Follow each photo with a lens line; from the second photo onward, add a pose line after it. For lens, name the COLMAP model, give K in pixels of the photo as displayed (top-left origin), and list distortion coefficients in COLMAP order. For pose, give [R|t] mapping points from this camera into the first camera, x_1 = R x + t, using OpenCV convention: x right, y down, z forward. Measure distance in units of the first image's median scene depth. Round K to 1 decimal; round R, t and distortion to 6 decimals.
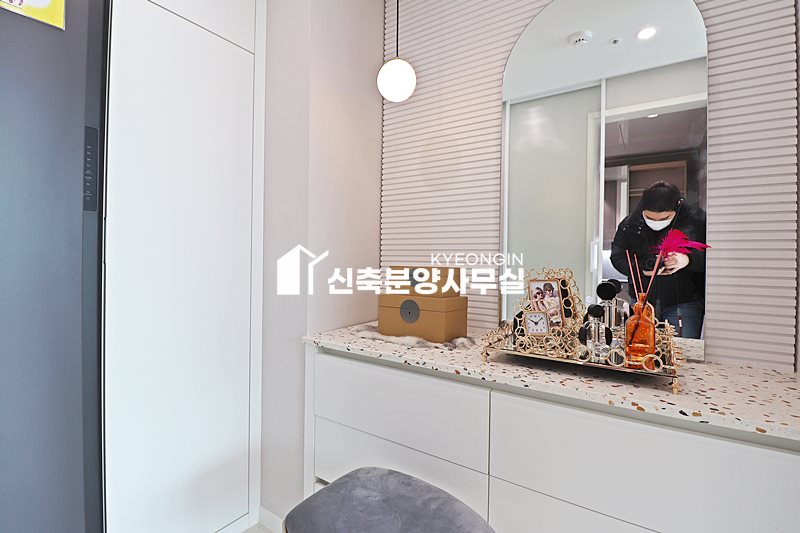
lens RADIAL K [[374.4, 0, 400.1], [0, 374.4, 260.1], [0, 0, 1]] dist [-0.000773, -0.010810]
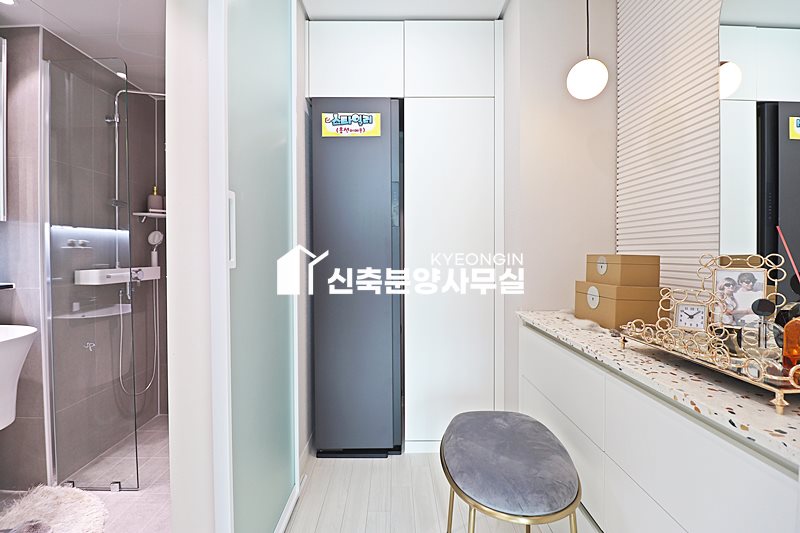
lens RADIAL K [[374.4, 0, 400.1], [0, 374.4, 260.1], [0, 0, 1]] dist [-0.000773, -0.010810]
pose [[0.562224, -0.001137, -0.826984, 0.817448], [0.007835, 0.999961, 0.003952, 0.033356], [0.826948, -0.008702, 0.562211, -0.051887]]
